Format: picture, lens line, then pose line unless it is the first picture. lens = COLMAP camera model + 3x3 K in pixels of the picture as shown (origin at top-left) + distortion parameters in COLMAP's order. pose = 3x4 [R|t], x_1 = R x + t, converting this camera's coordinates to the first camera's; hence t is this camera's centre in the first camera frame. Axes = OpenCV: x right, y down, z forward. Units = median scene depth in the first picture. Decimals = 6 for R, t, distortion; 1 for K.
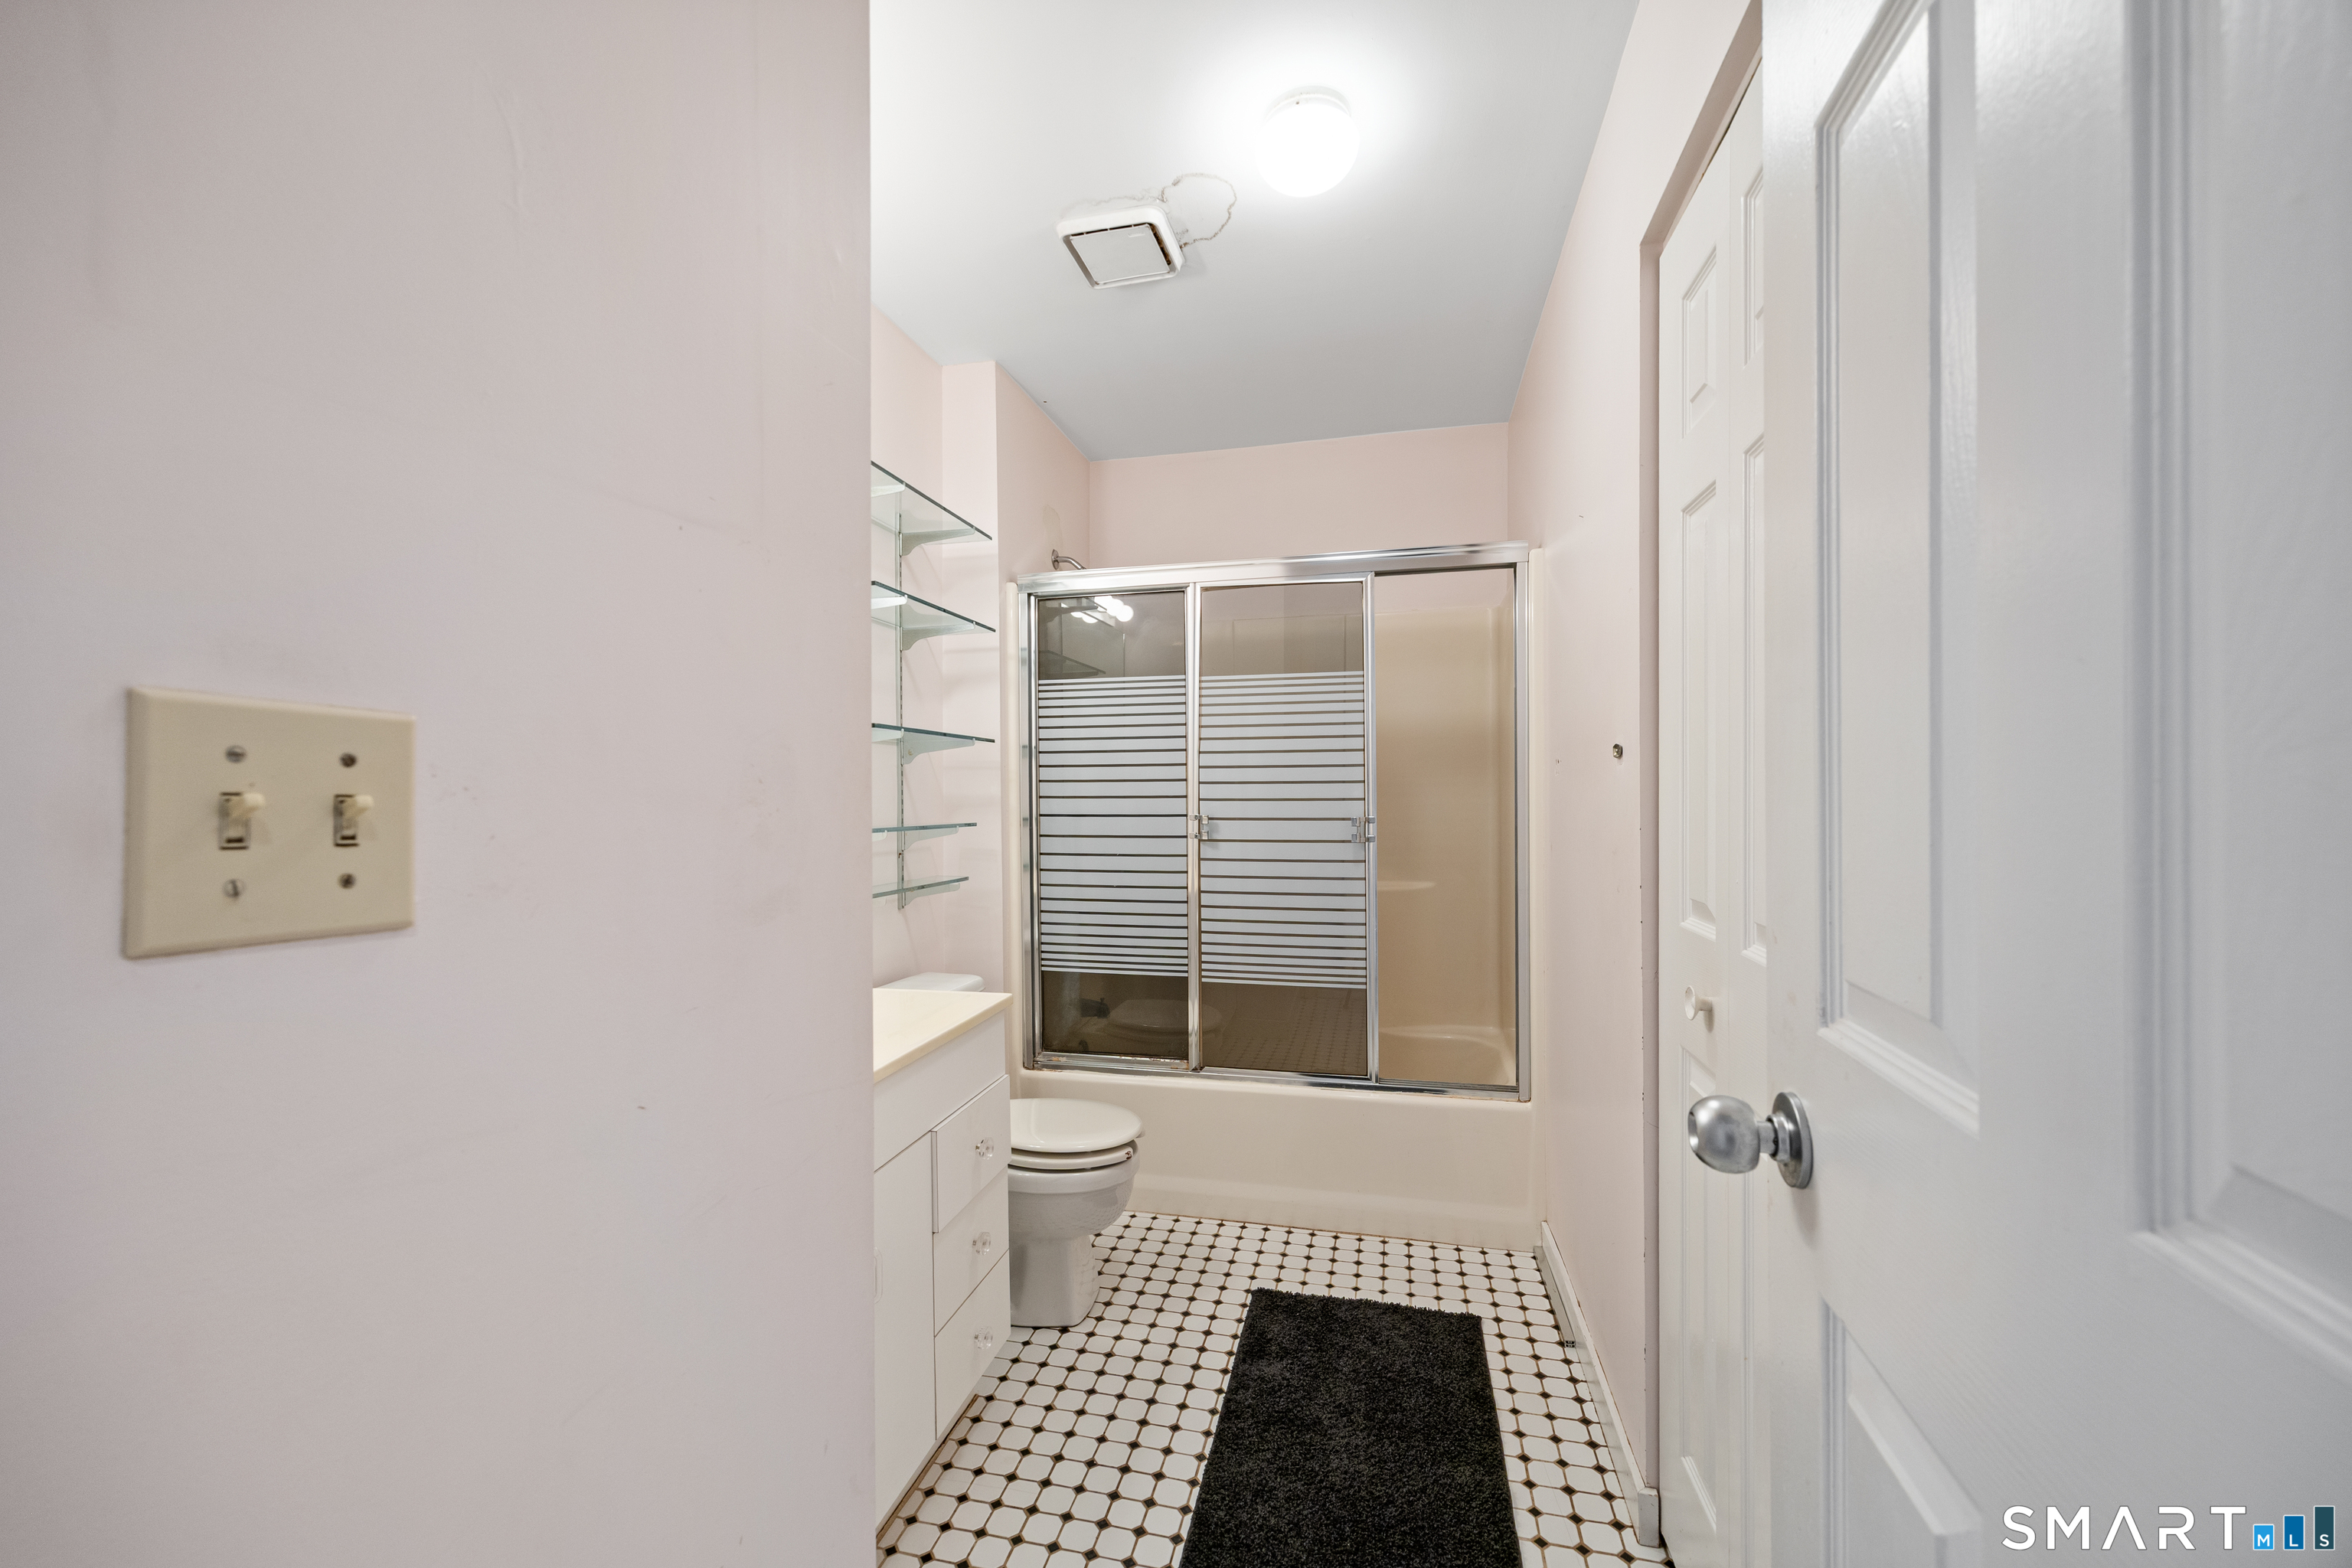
lens RADIAL K [[921.7, 0, 1176.8], [0, 921.7, 786.5], [0, 0, 1]] dist [-0.000175, 0.000065]
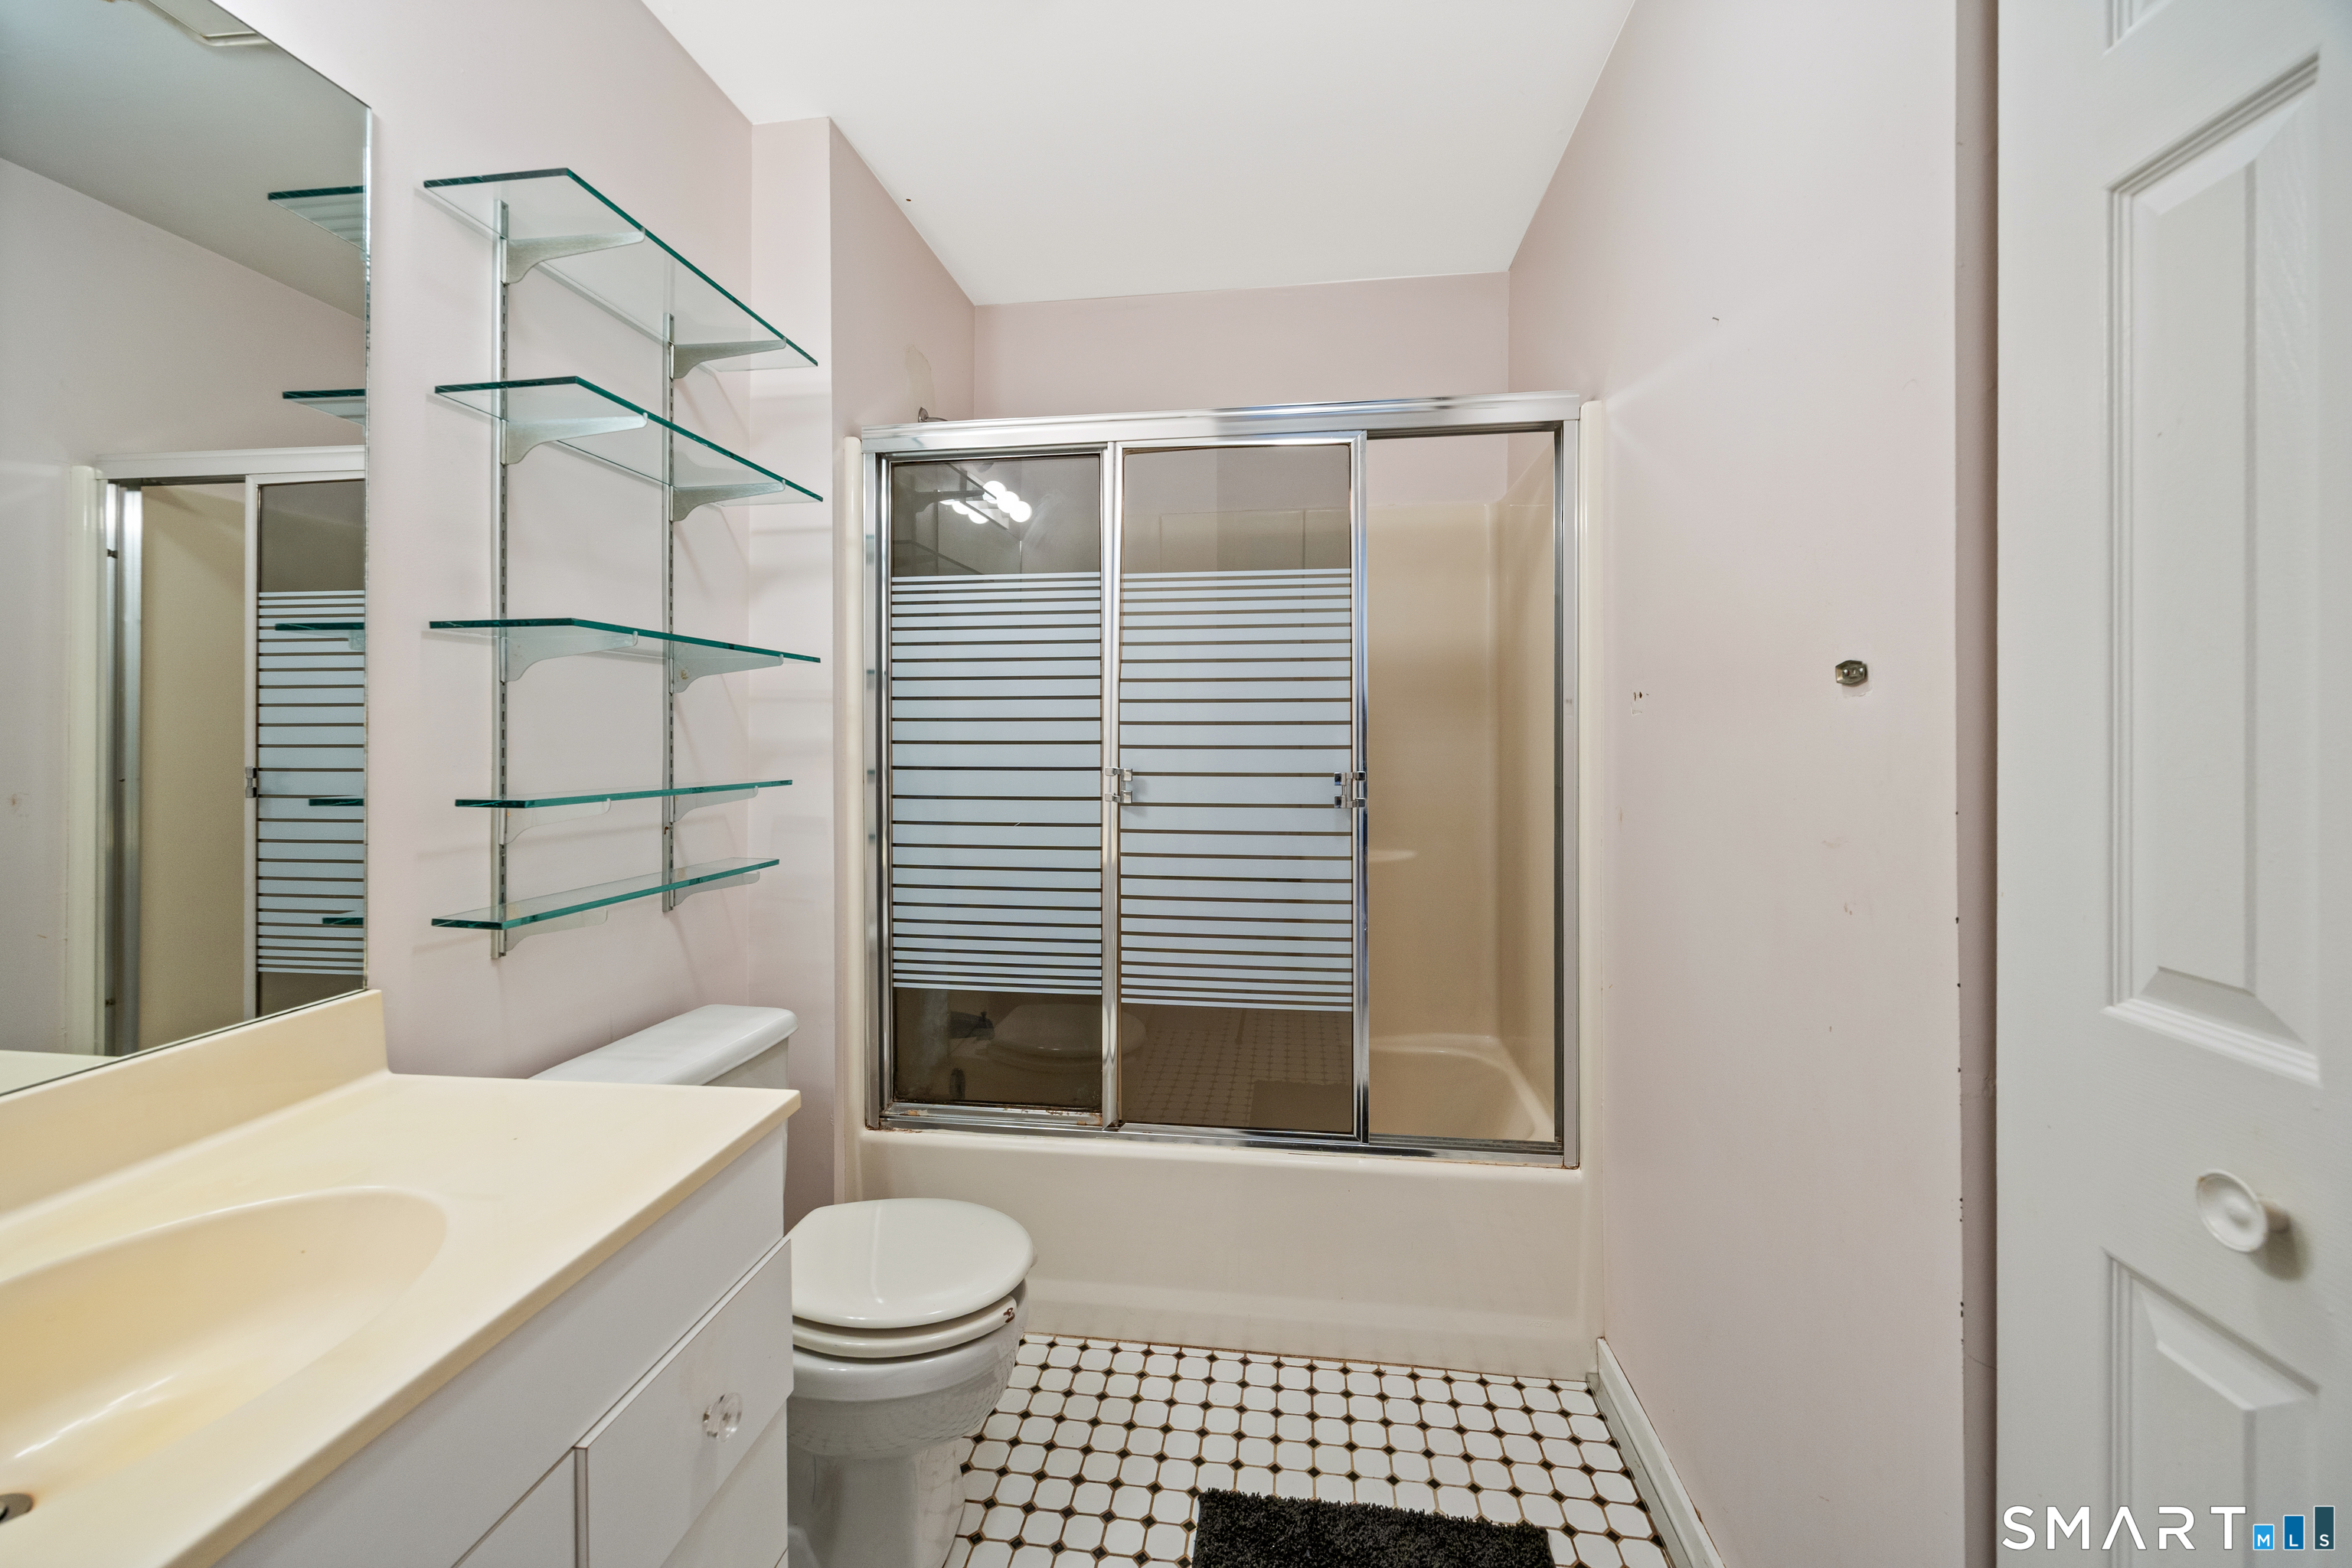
lens RADIAL K [[921.7, 0, 1181.9], [0, 921.7, 717.9], [0, 0, 1]] dist [-0.000175, 0.000065]
pose [[0.994053, 0.005976, 0.108733, -0.005288], [-0.004960, 0.999941, -0.009612, -0.001498], [-0.108784, 0.009016, 0.994025, 0.295251]]
